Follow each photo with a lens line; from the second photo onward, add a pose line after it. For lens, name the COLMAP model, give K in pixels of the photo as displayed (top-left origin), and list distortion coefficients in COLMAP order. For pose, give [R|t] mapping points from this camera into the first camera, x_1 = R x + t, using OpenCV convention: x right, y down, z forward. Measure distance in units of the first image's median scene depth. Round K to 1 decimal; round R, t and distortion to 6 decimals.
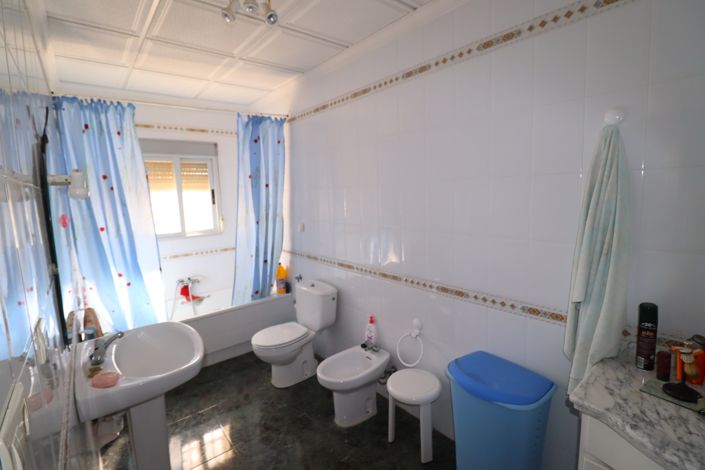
lens RADIAL K [[325.7, 0, 352.4], [0, 325.7, 237.2], [0, 0, 1]] dist [-0.009207, -0.007087]
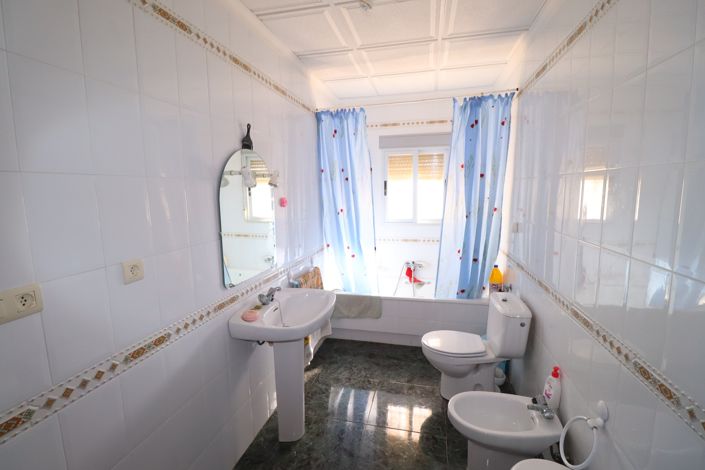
lens RADIAL K [[325.7, 0, 352.3], [0, 325.7, 237.4], [0, 0, 1]] dist [-0.009207, -0.007087]
pose [[0.604107, 0.140056, -0.784499, 0.249906], [-0.111673, 0.989599, 0.090678, -0.034766], [0.789040, 0.032828, 0.613464, 0.197762]]
